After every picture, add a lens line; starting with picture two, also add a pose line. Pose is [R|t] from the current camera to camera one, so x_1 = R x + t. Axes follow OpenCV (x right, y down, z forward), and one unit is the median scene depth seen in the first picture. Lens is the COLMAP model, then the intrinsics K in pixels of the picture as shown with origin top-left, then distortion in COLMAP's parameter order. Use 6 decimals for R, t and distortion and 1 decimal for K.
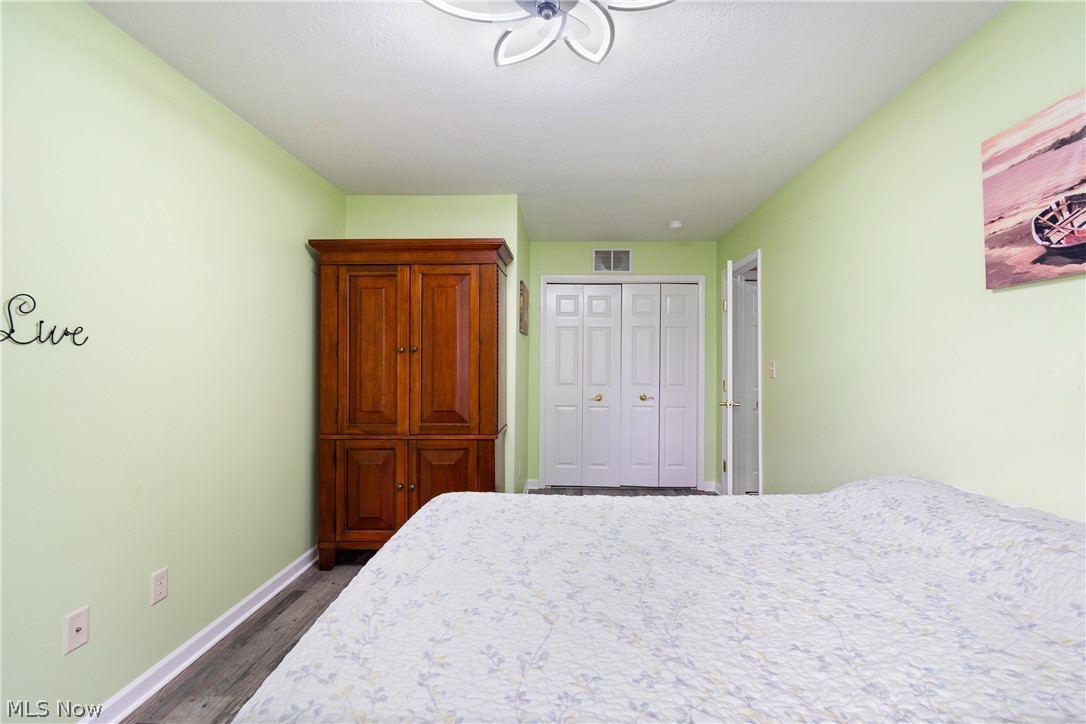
lens RADIAL K [[483.0, 0, 547.0], [0, 483.0, 359.4], [0, 0, 1]] dist [0.004205, -0.002235]
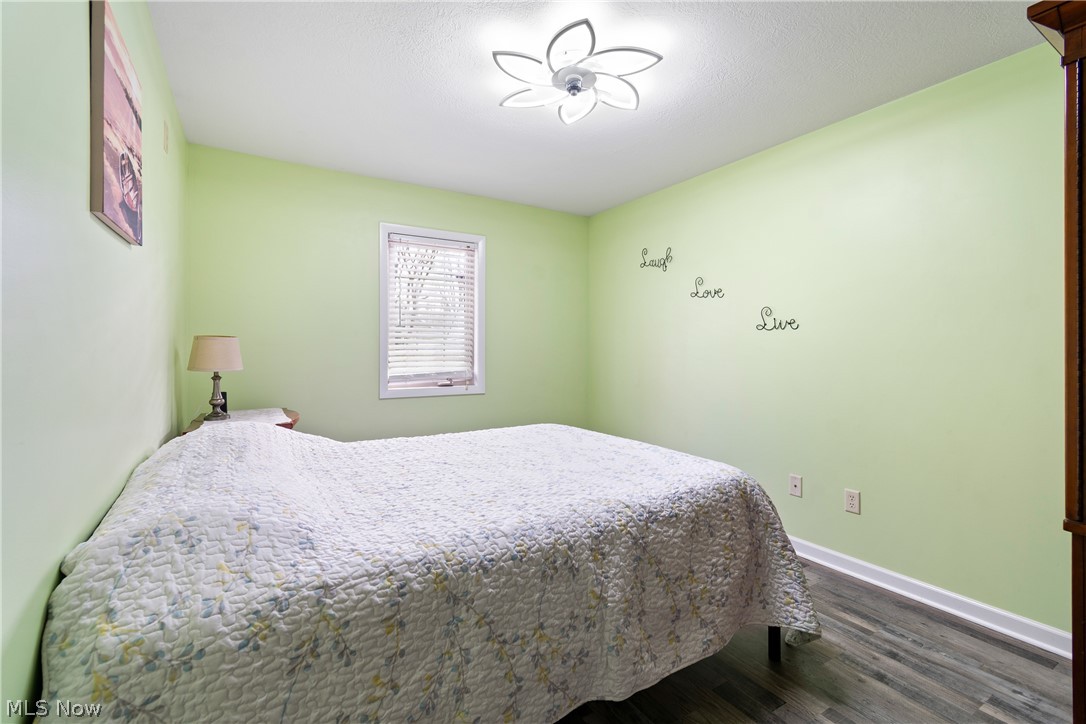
lens RADIAL K [[483.0, 0, 545.4], [0, 483.0, 355.7], [0, 0, 1]] dist [0.004205, -0.002235]
pose [[-0.837913, 0.013201, -0.545644, 0.834980], [0.005311, 0.999857, 0.016035, 0.037069], [0.545777, 0.010538, -0.837864, 2.089714]]
